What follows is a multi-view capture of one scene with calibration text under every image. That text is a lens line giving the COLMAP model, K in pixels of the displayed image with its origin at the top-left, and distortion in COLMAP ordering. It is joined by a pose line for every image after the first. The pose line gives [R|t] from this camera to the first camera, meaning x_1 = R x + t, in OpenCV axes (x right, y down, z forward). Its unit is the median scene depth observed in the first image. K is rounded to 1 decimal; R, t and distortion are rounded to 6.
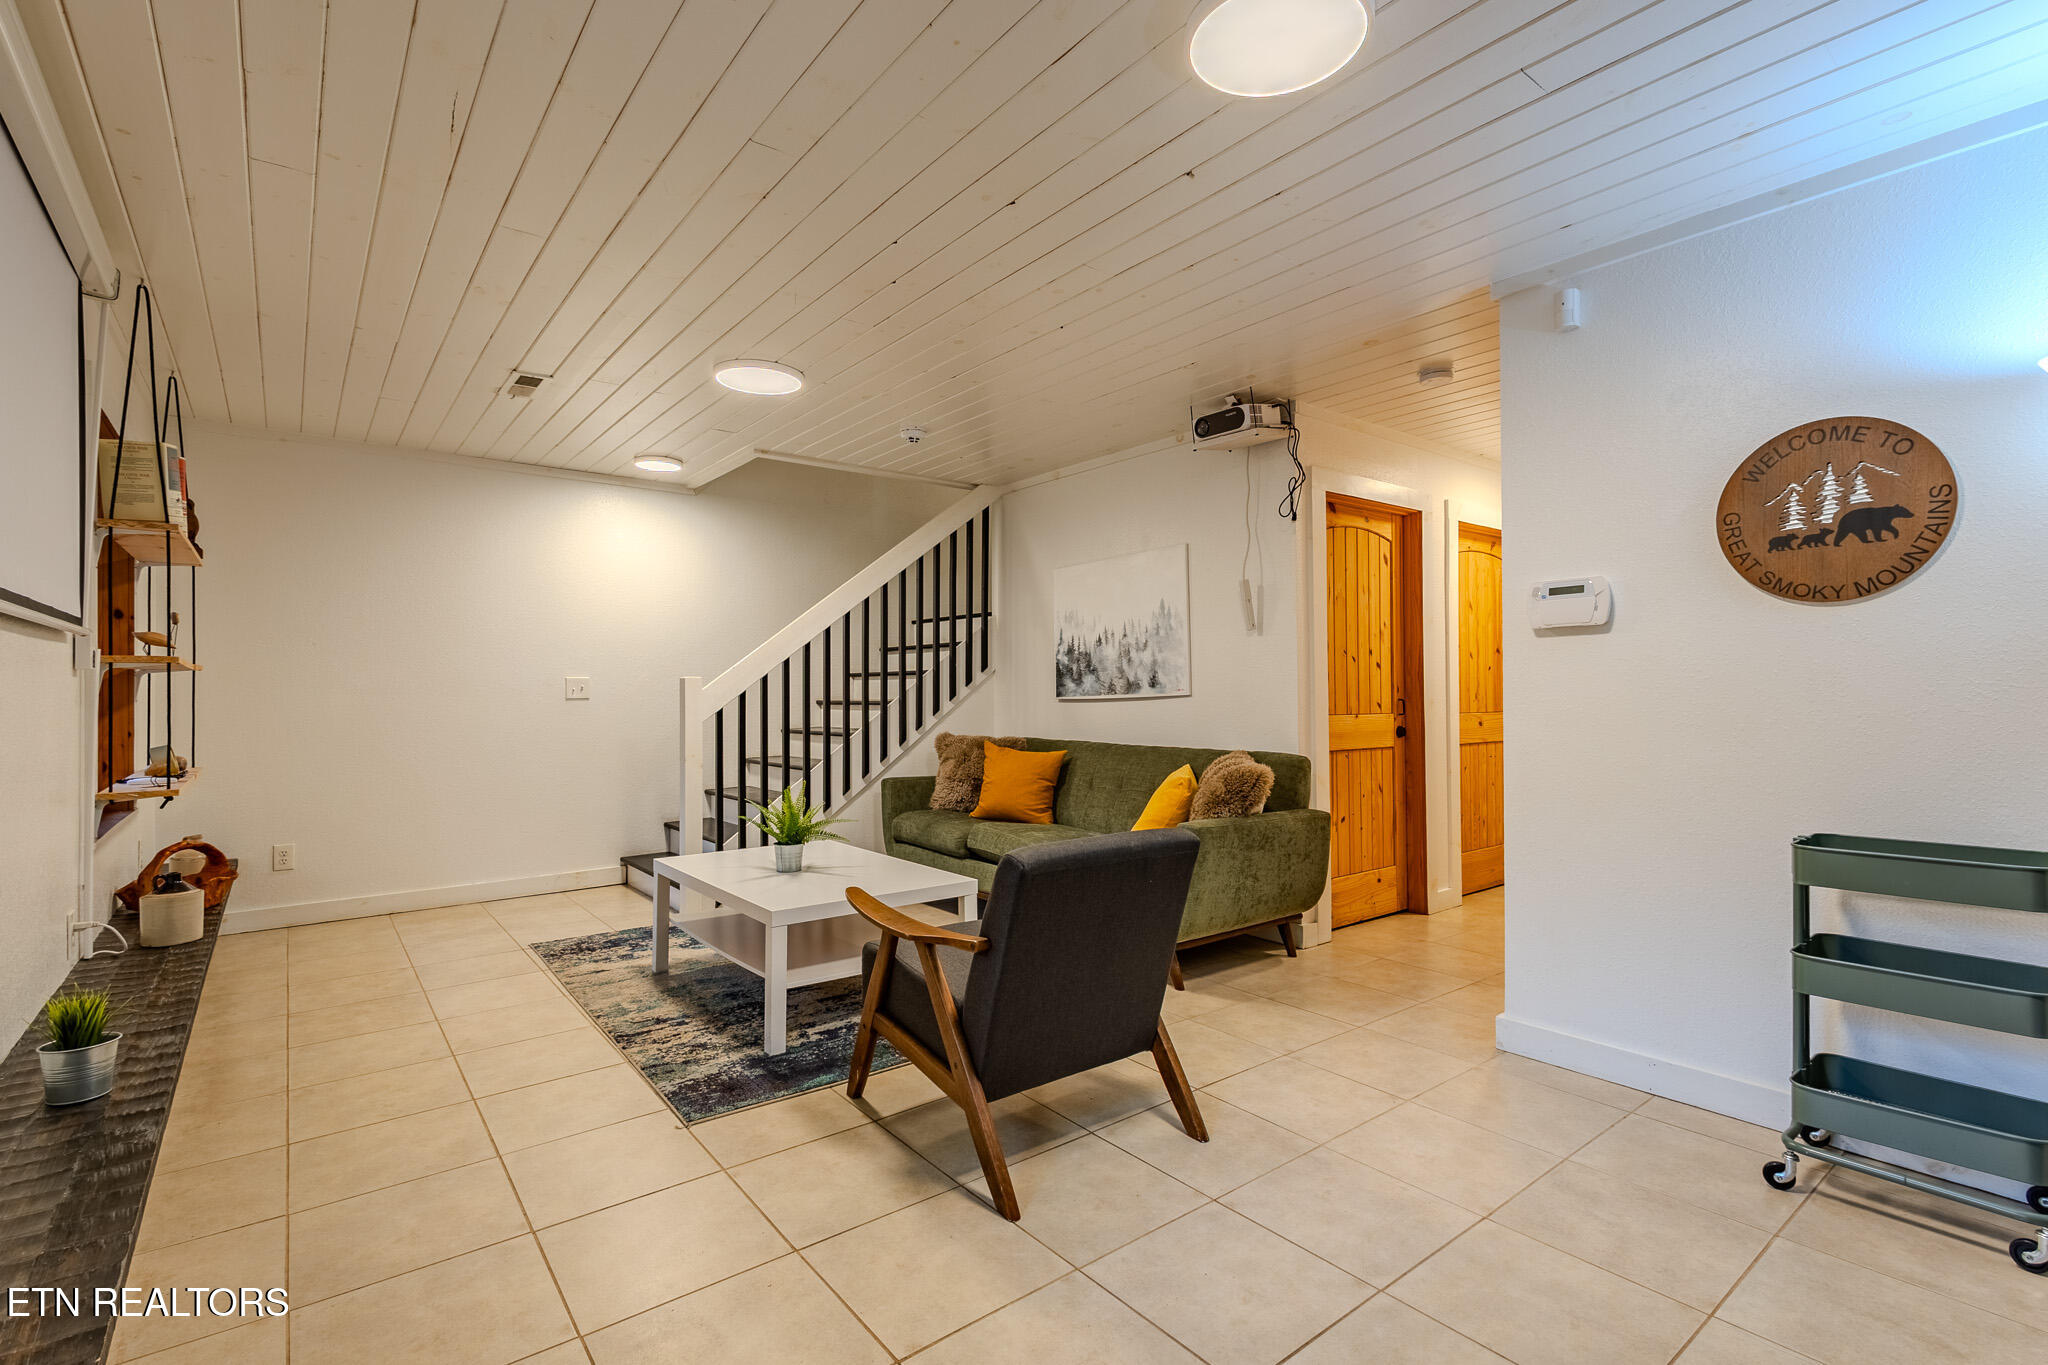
lens RADIAL K [[942.7, 0, 1034.2], [0, 942.7, 687.3], [0, 0, 1]] dist [0.010656, -0.001388]
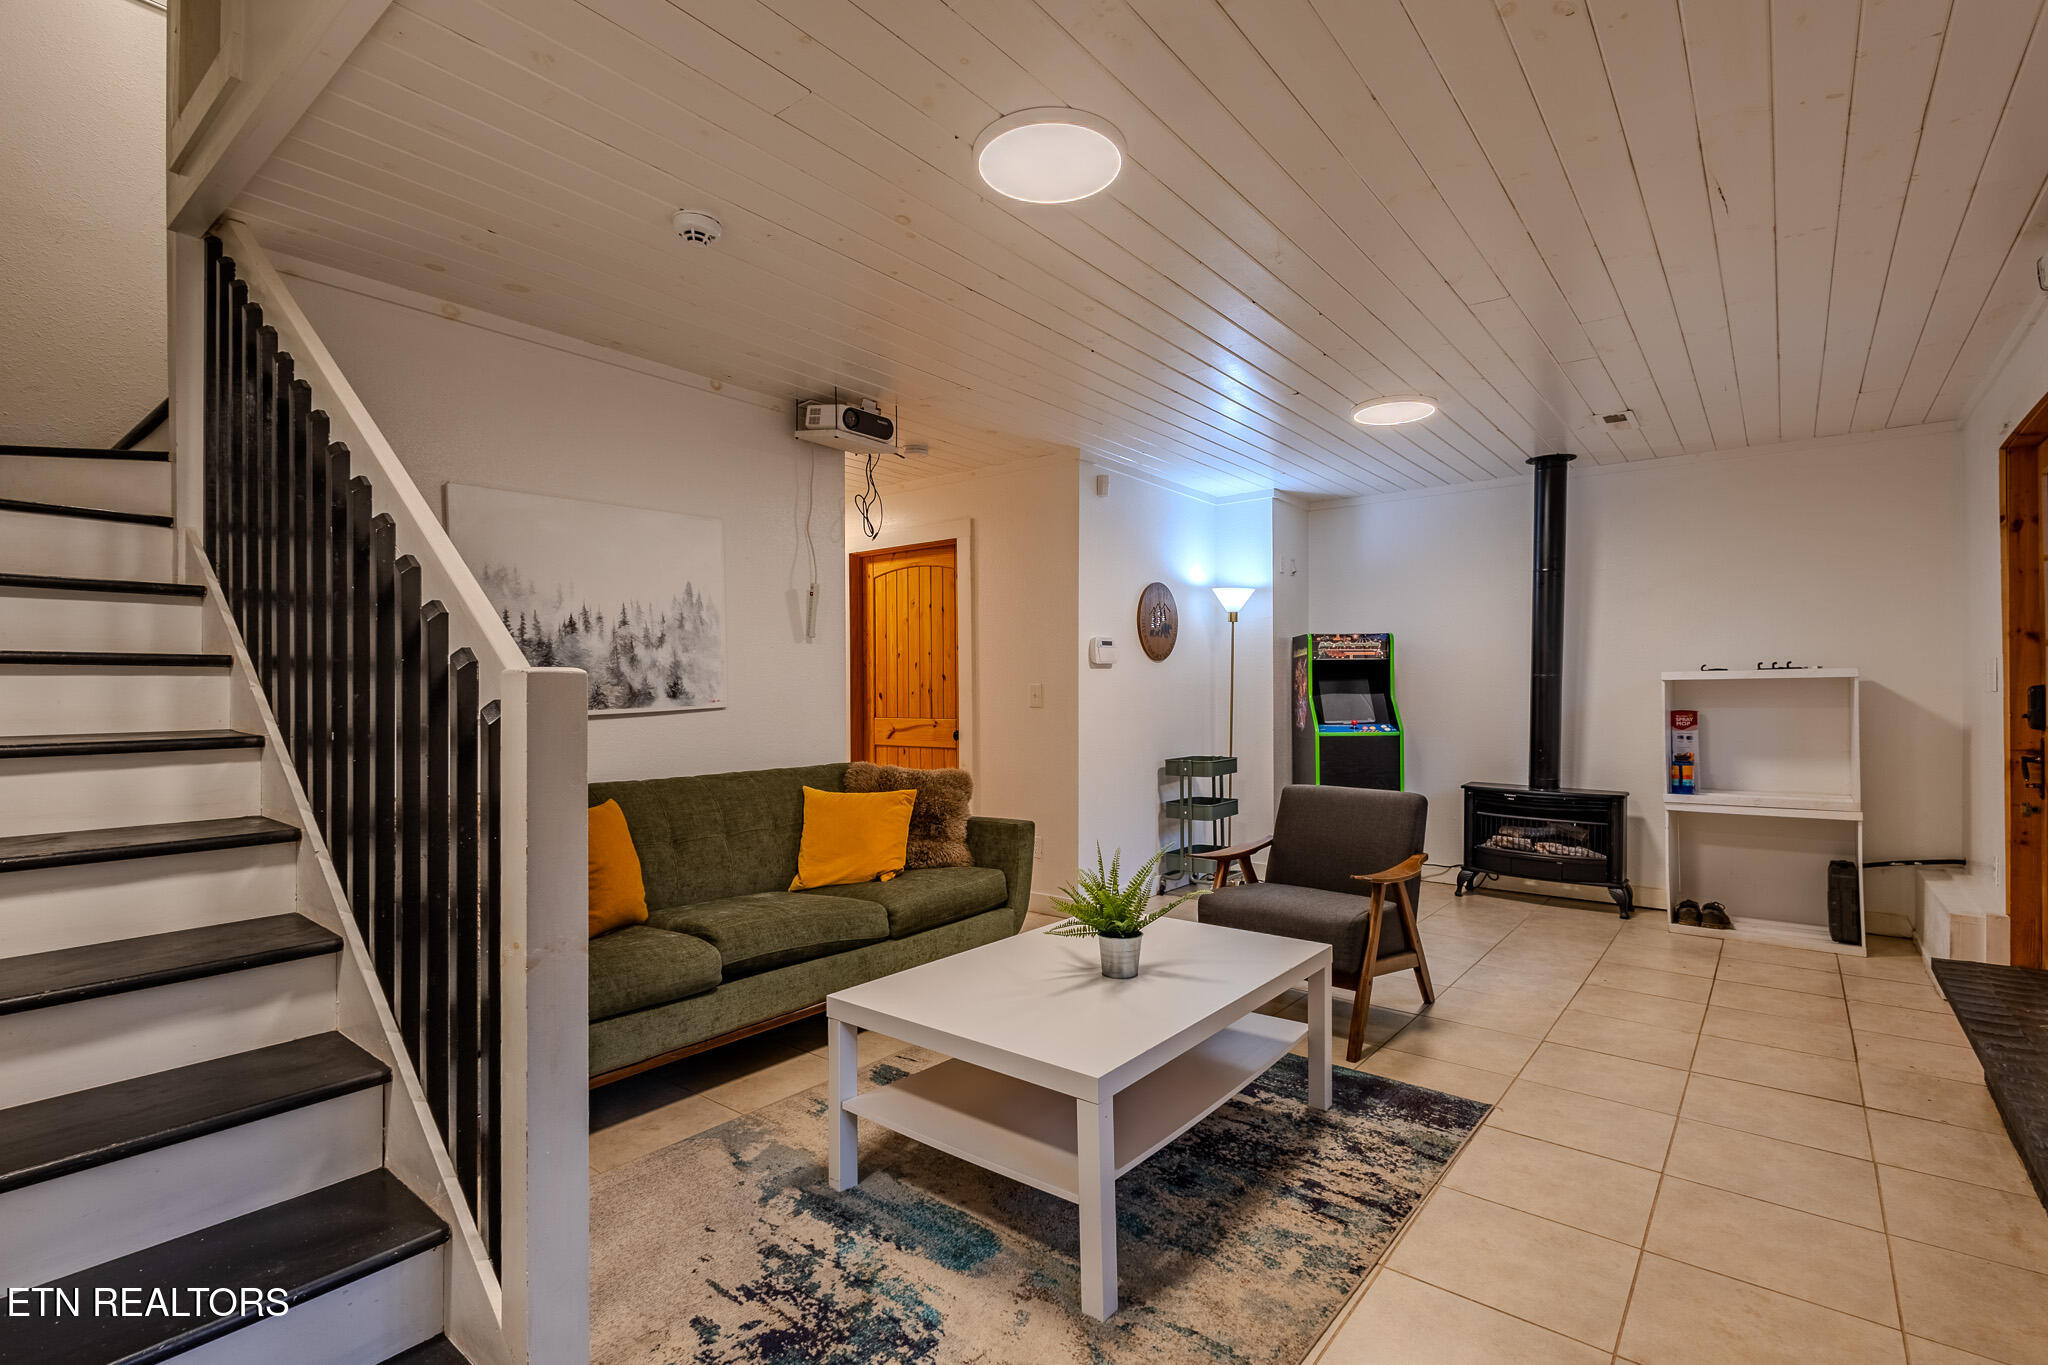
lens RADIAL K [[942.7, 0, 1035.1], [0, 942.7, 684.9], [0, 0, 1]] dist [0.010656, -0.001388]
pose [[-0.227403, 0.010549, 0.973744, -1.022873], [-0.001432, 0.999937, -0.011168, -0.003550], [-0.973800, -0.003934, -0.227374, 1.376526]]
